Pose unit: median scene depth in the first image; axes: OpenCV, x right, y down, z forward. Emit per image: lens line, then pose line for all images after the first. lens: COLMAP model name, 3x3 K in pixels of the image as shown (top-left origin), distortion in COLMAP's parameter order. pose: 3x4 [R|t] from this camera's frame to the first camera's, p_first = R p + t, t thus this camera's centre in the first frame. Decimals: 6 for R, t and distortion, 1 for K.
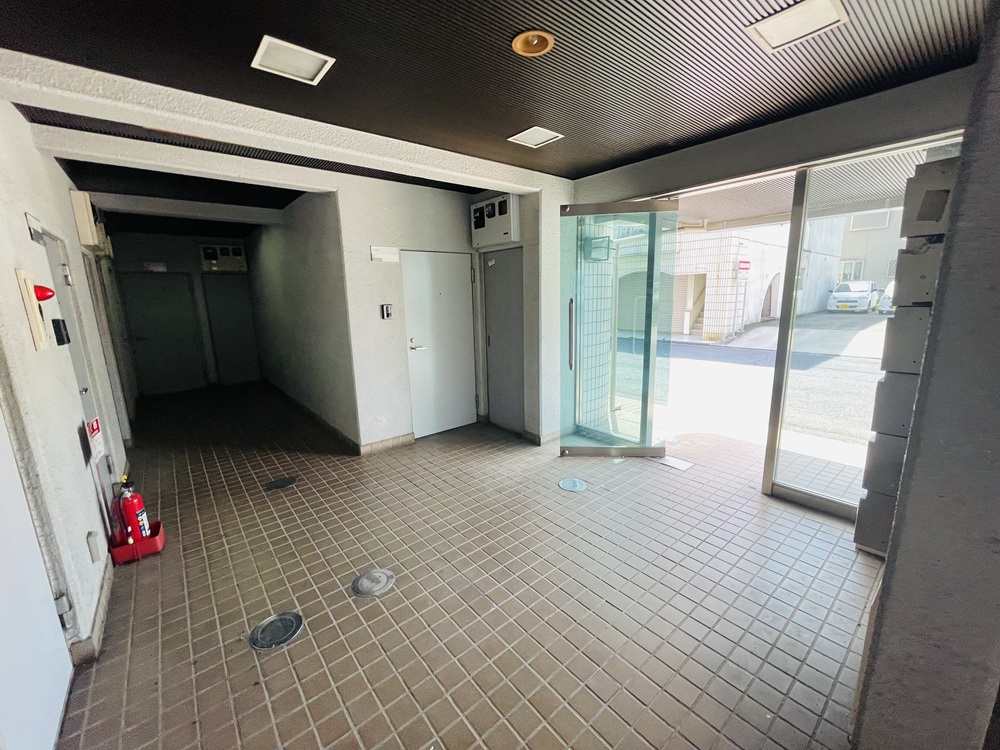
lens RADIAL K [[406.4, 0, 510.6], [0, 406.4, 372.0], [0, 0, 1]] dist [0.000901, -0.007048]
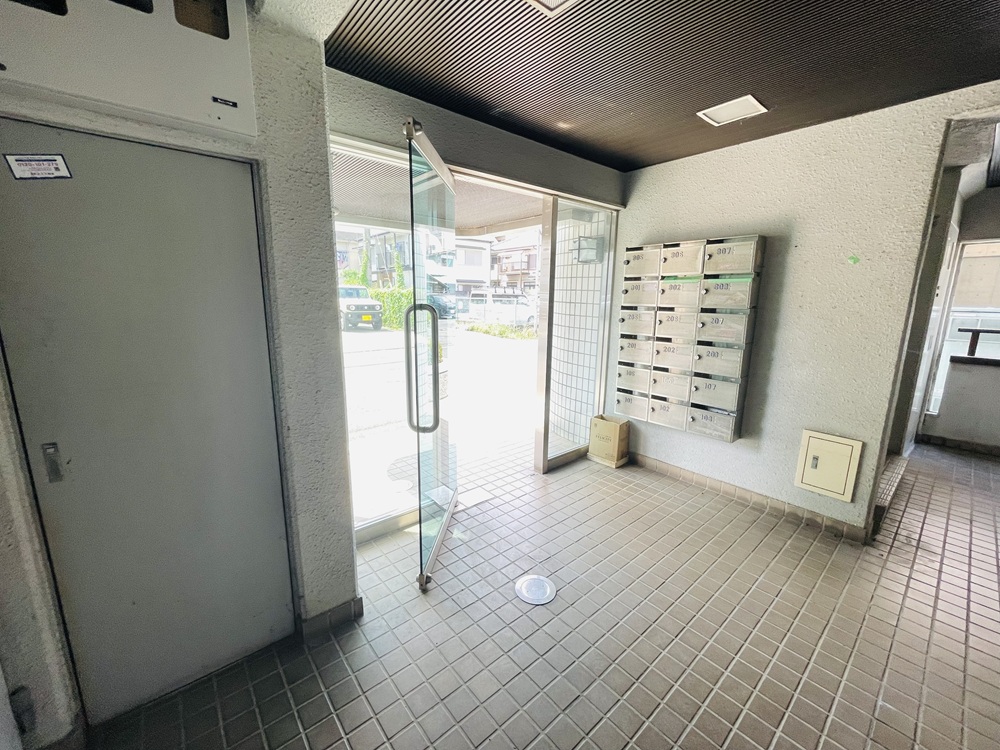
lens RADIAL K [[402.7, 0, 500.0], [0, 402.7, 375.0], [0, 0, 1]] dist [-0.000883, -0.000175]
pose [[0.001508, -0.170889, 0.985289, -0.351396], [0.176670, 0.969837, 0.167939, -0.144152], [-0.984269, 0.173817, 0.031653, 0.795069]]
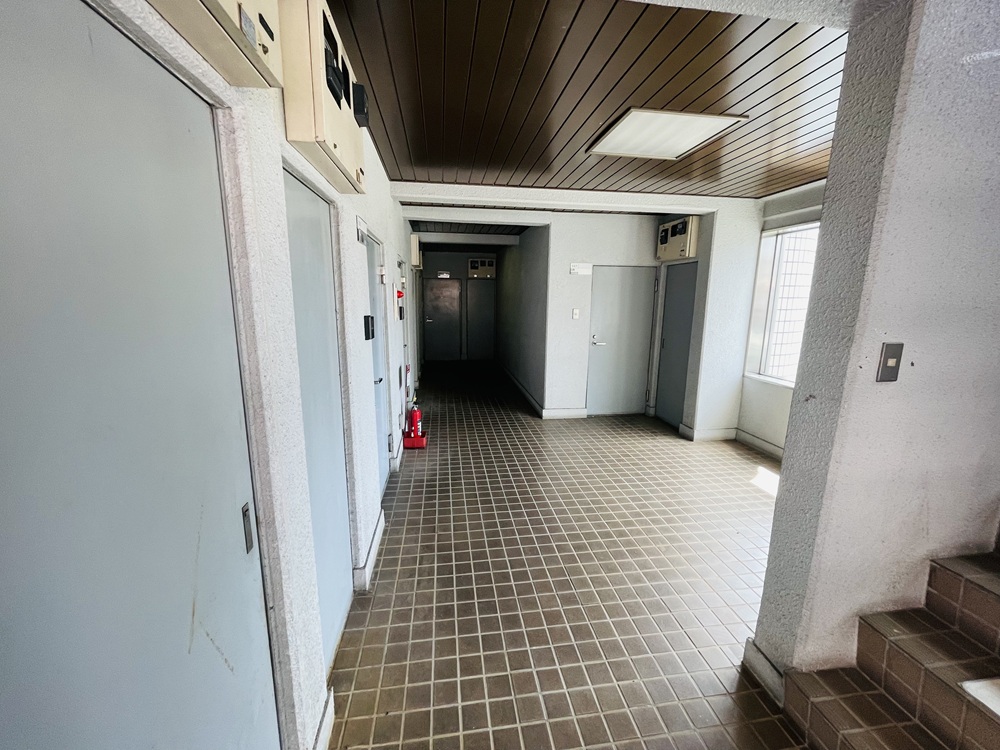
lens RADIAL K [[402.7, 0, 500.0], [0, 402.7, 375.0], [0, 0, 1]] dist [-0.000883, -0.000175]
pose [[0.843094, 0.129505, -0.521940, 0.189264], [-0.130534, 0.990826, 0.034994, 0.034633], [0.521683, 0.038628, 0.852264, -0.221783]]
